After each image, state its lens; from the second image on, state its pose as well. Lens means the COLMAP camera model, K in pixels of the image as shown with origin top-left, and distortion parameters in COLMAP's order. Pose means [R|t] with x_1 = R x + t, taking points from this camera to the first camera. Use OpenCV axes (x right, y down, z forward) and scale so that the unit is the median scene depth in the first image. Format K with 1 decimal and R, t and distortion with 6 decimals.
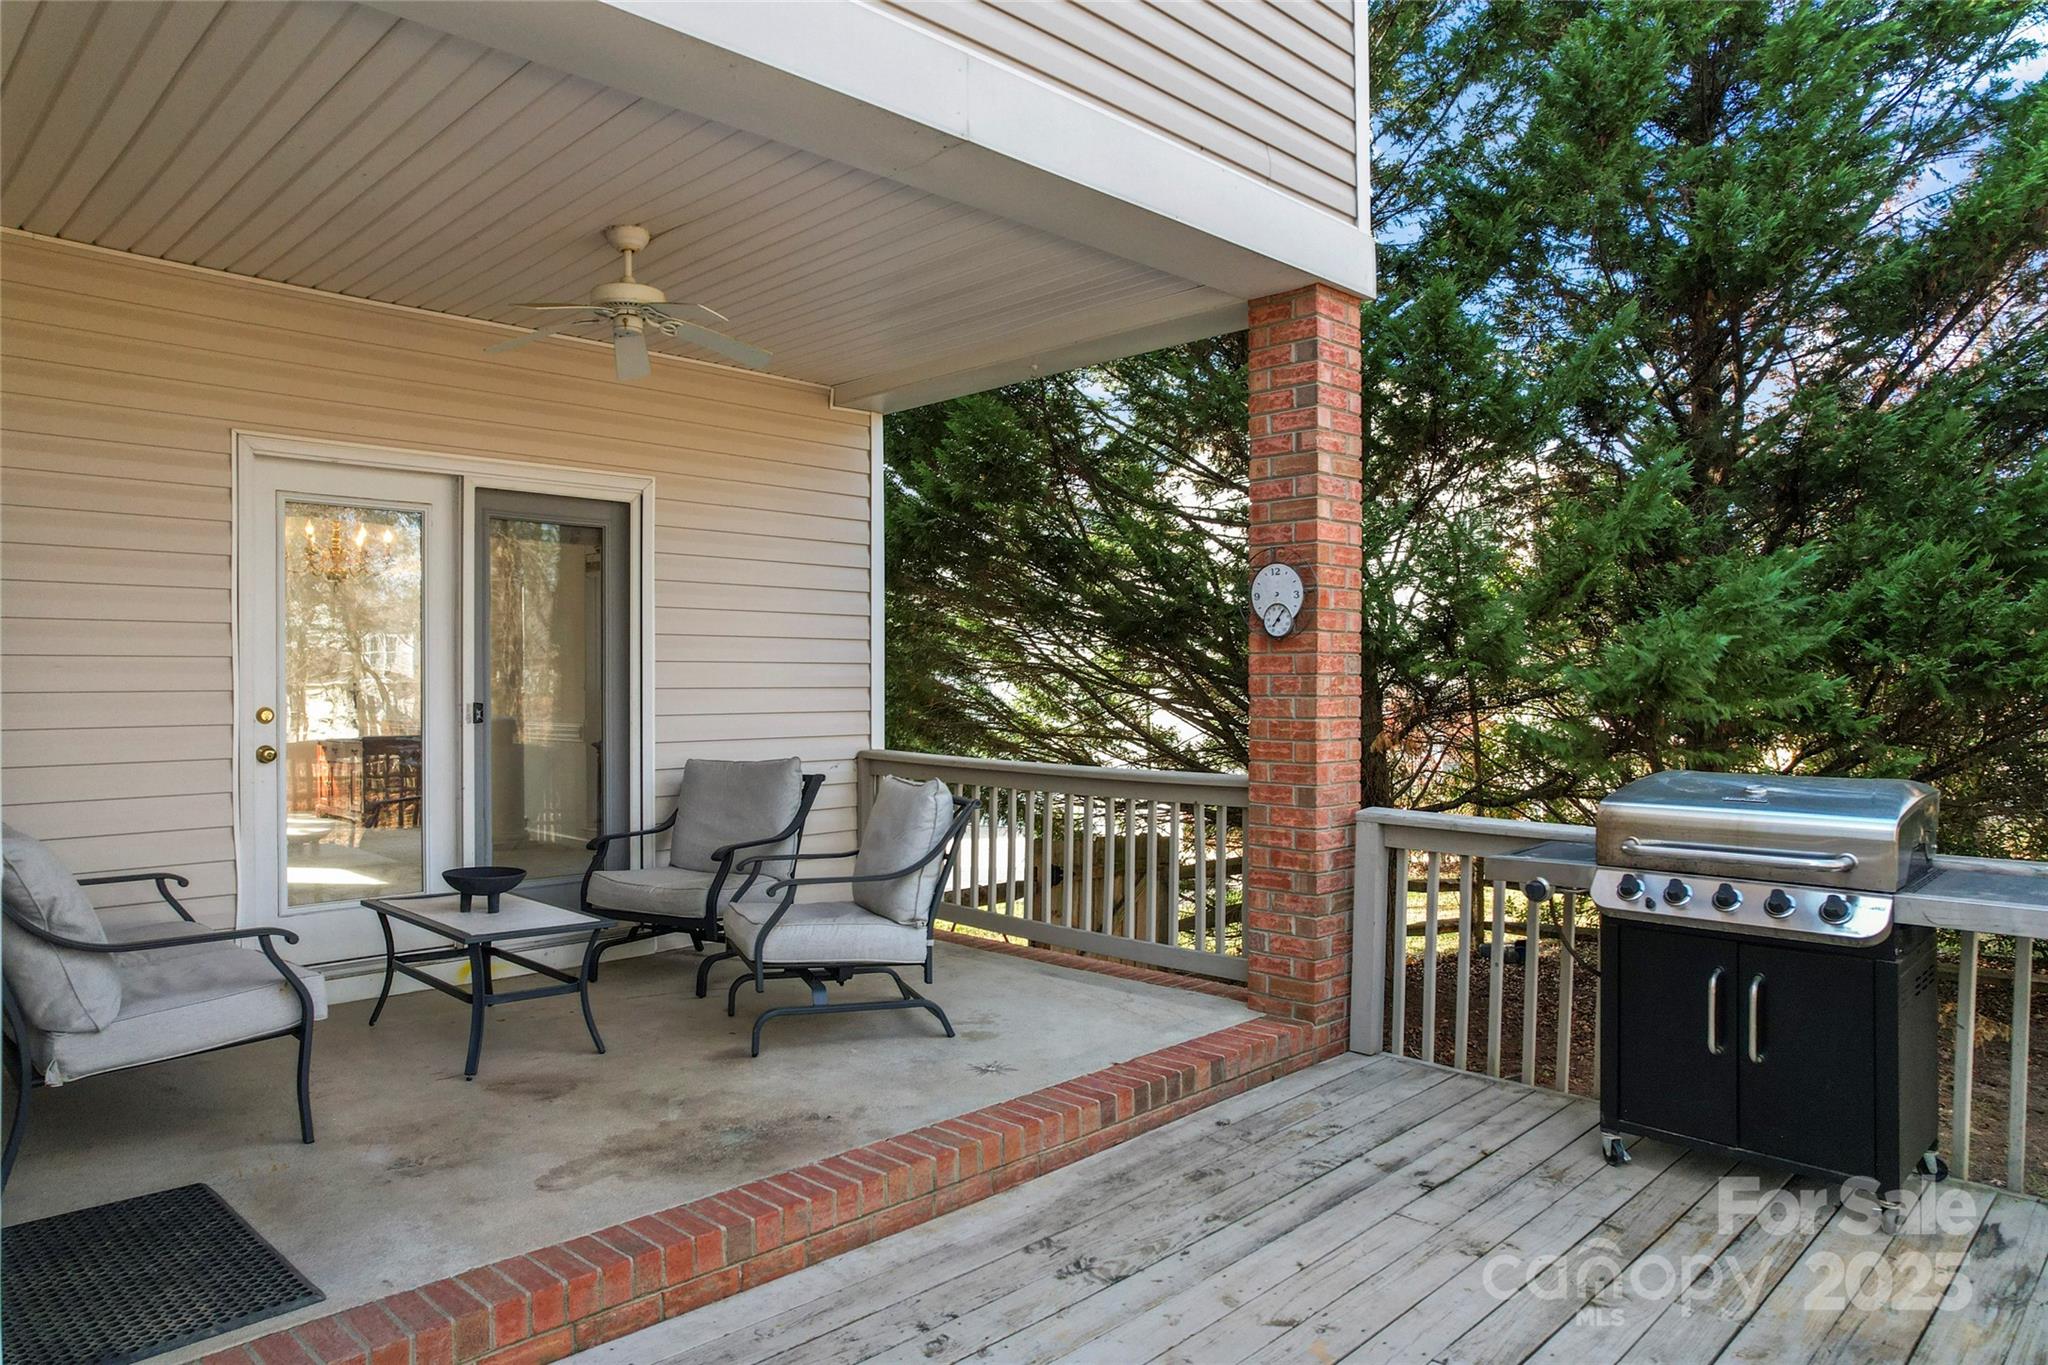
lens RADIAL K [[1291.5, 0, 1024.0], [0, 1291.5, 682.5], [0, 0, 1]] dist [-0.003446, 0.000734]
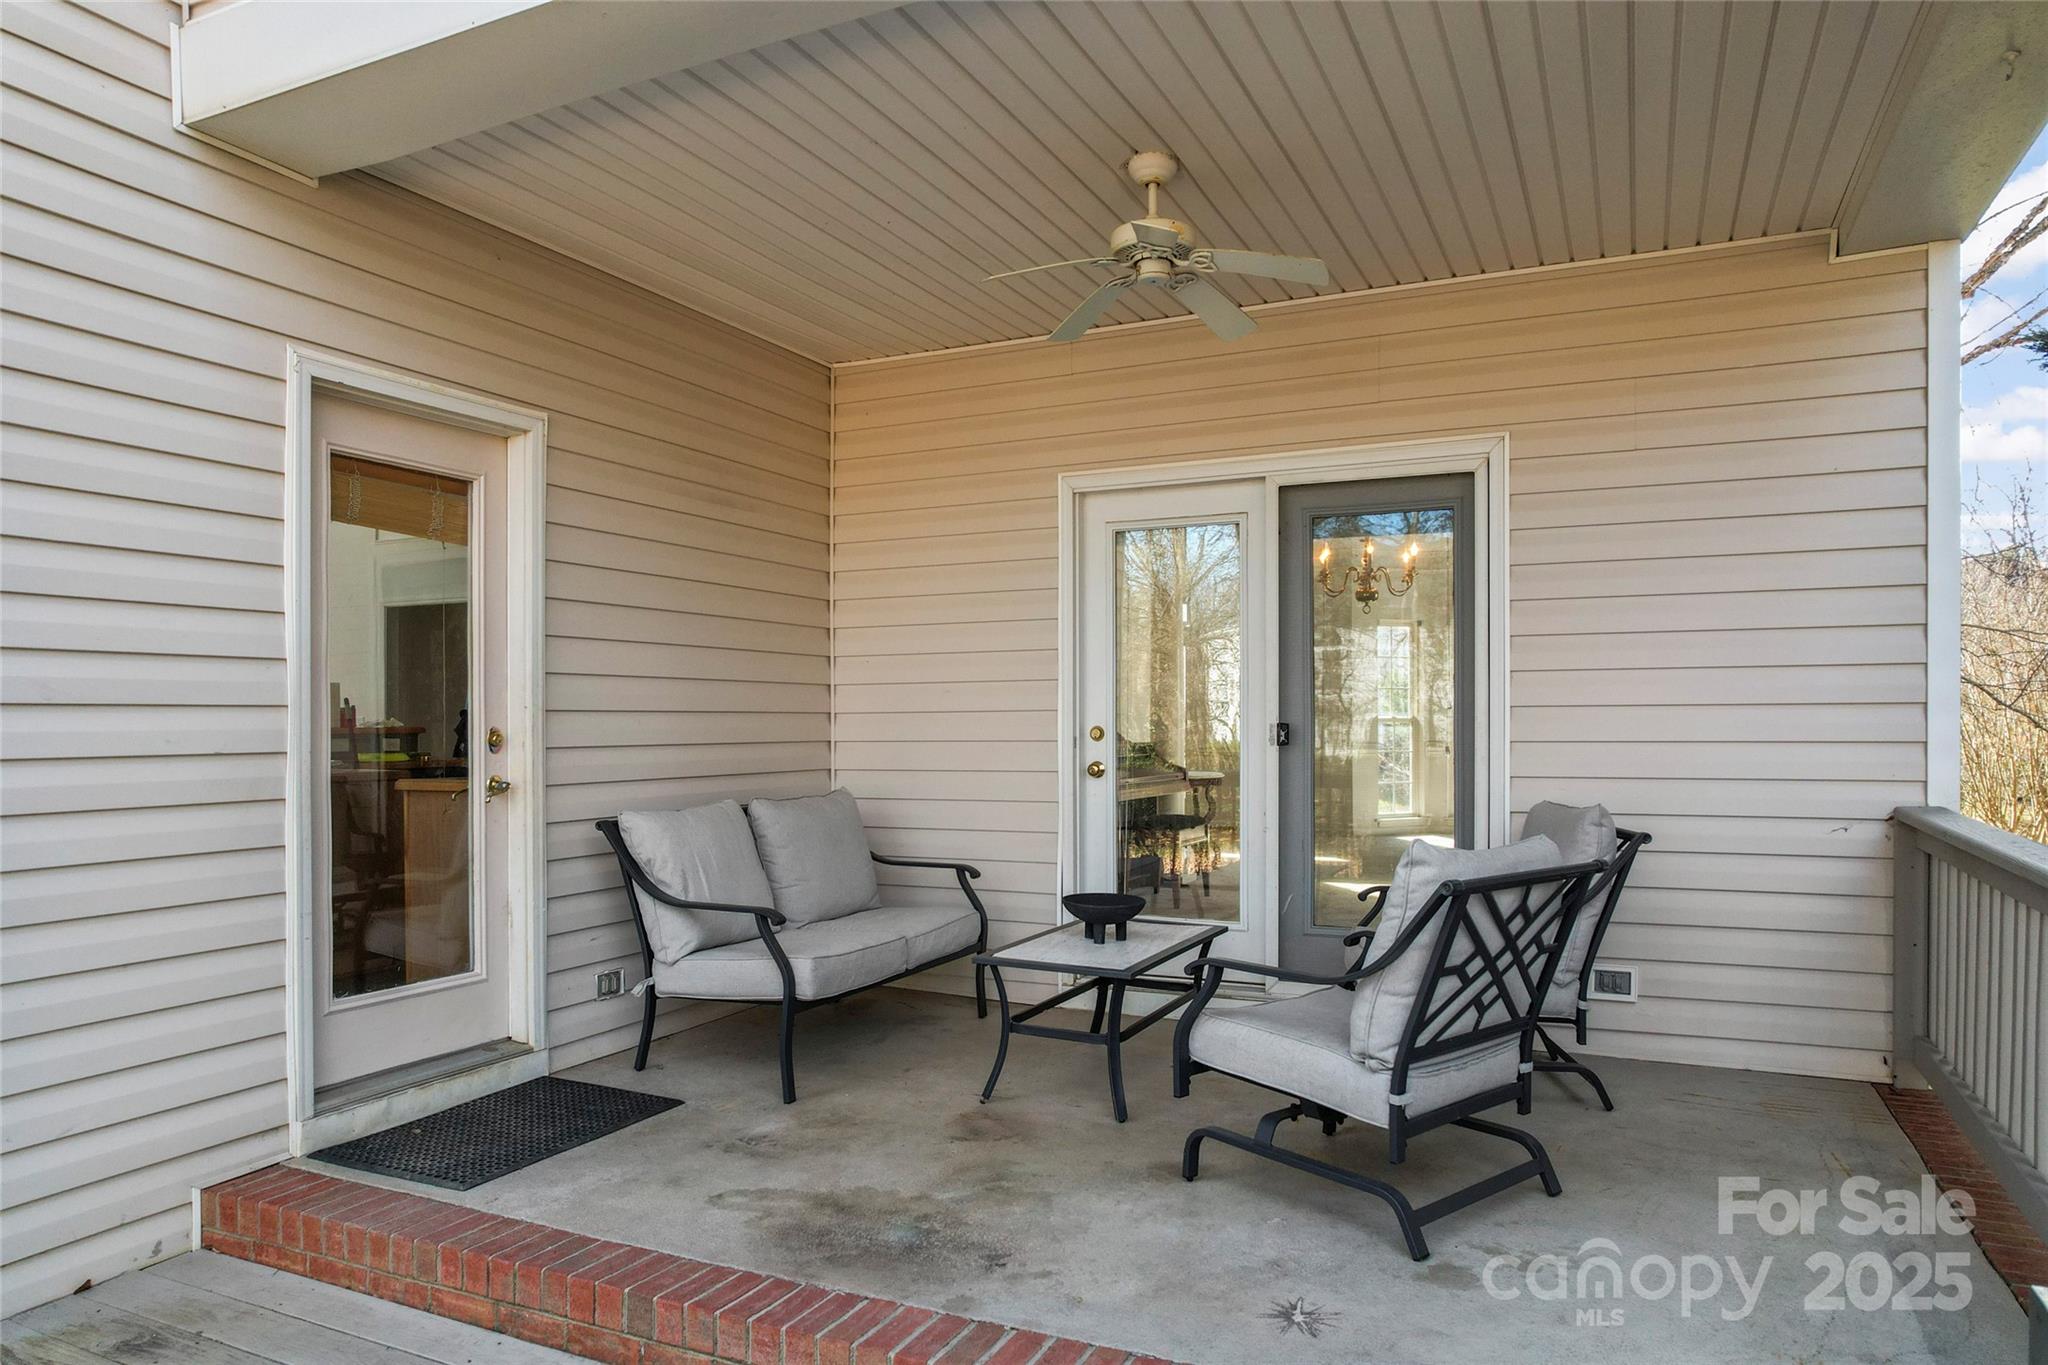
lens RADIAL K [[1329.9, 0, 1029.4], [0, 1329.9, 719.1], [0, 0, 1]] dist [-0.036543, 0.000430]
pose [[0.347815, -0.001442, -0.937562, 0.585429], [0.002935, 0.999996, -0.000450, 0.019956], [0.937559, -0.002595, 0.347818, 0.760861]]
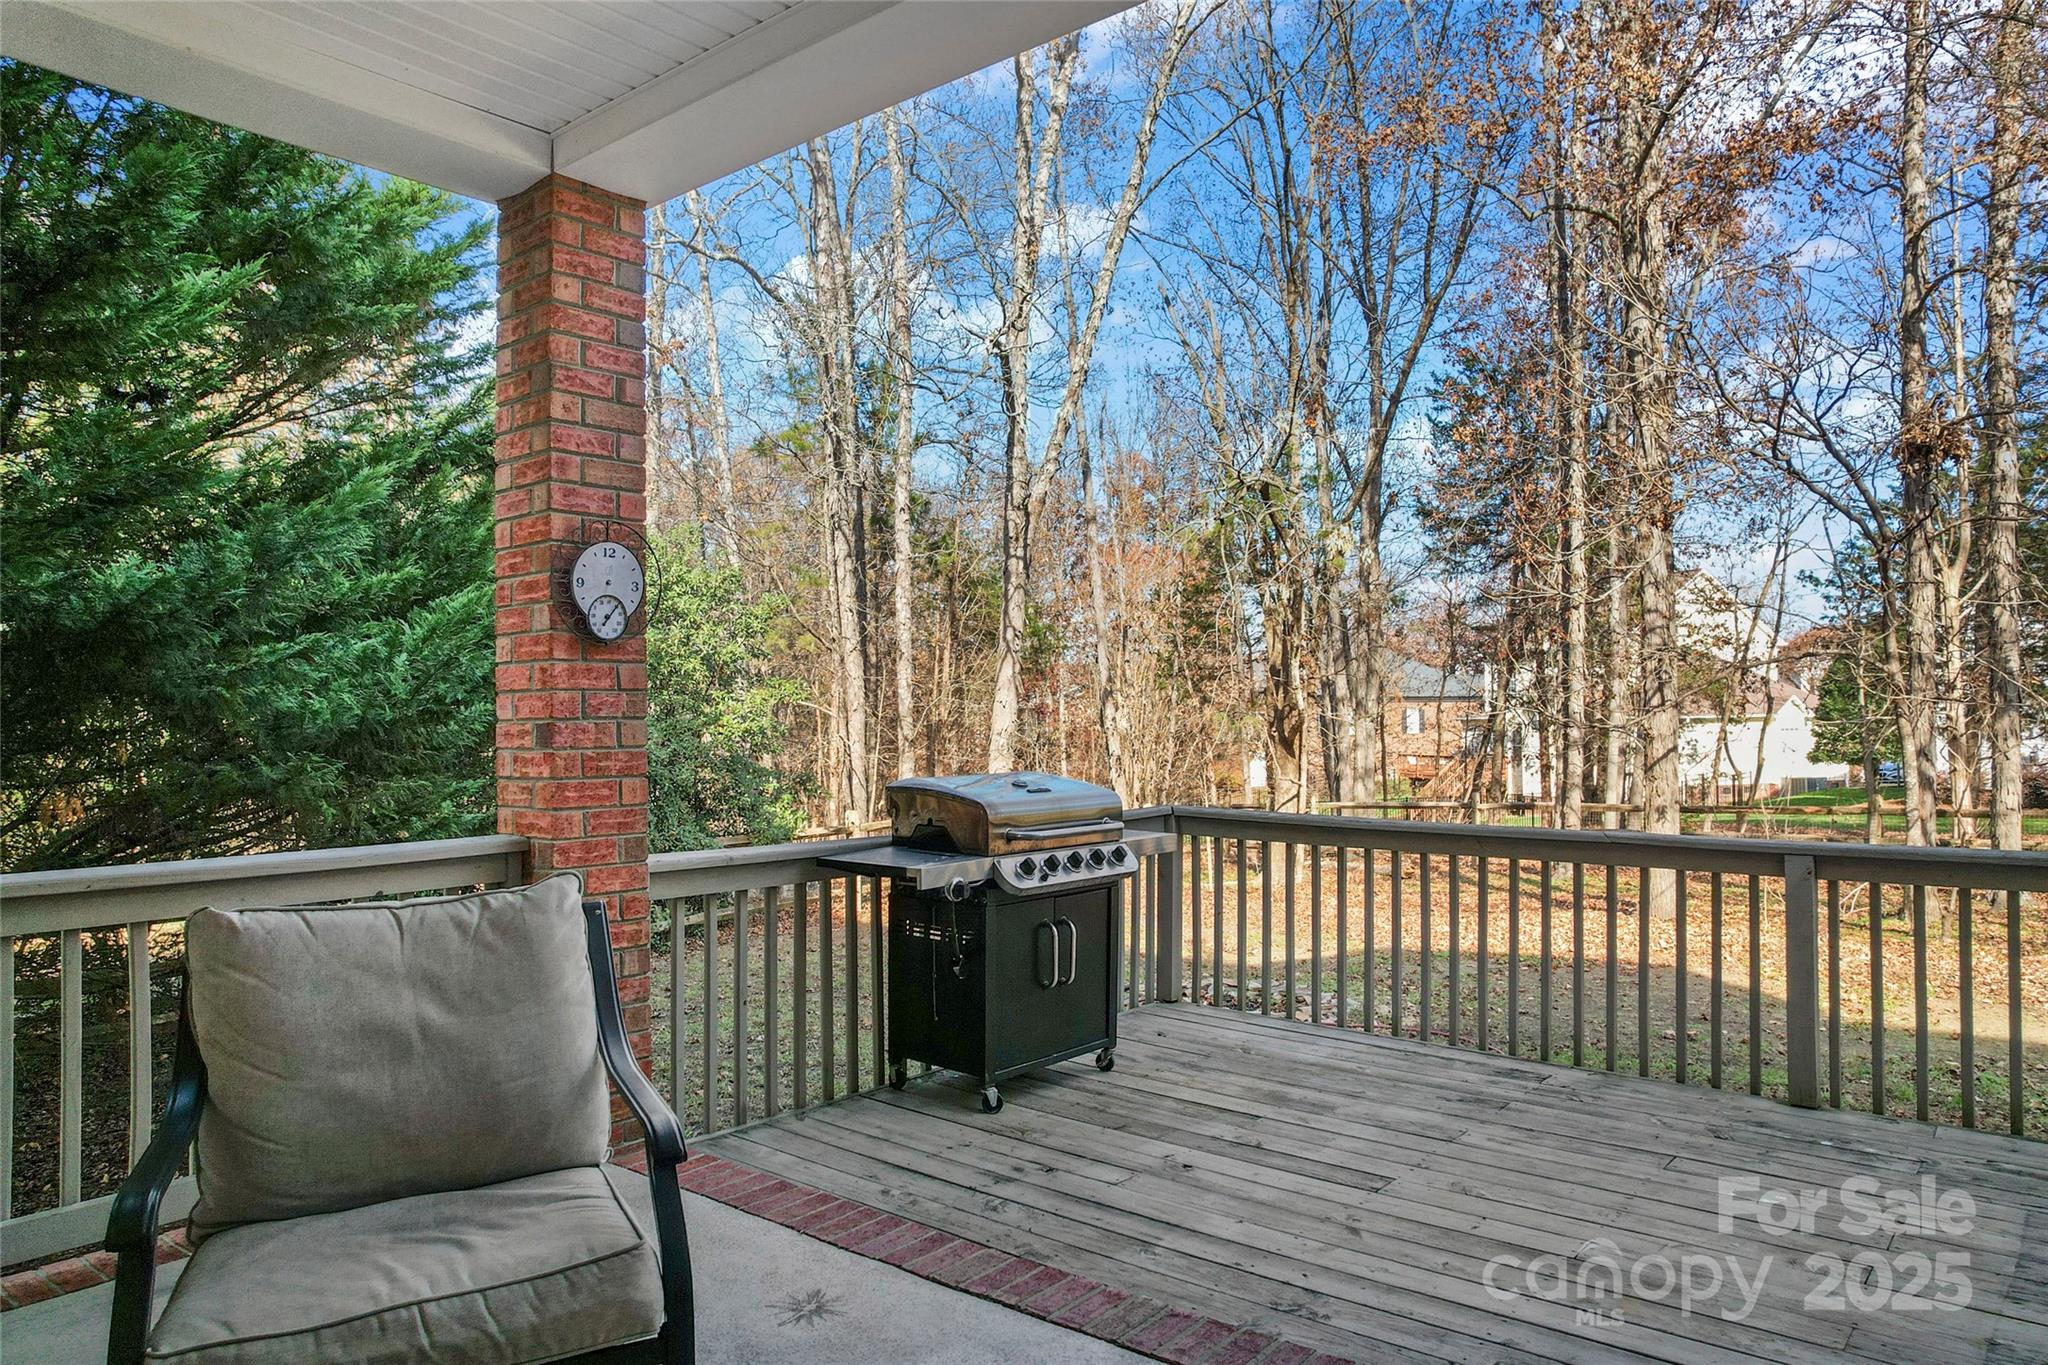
lens RADIAL K [[1329.9, 0, 1029.4], [0, 1329.9, 719.1], [0, 0, 1]] dist [-0.036543, 0.000430]
pose [[-0.089343, 0.008360, 0.995966, -0.767890], [0.004229, 0.999959, -0.008014, 0.022791], [-0.995992, 0.003495, -0.089374, 1.085612]]
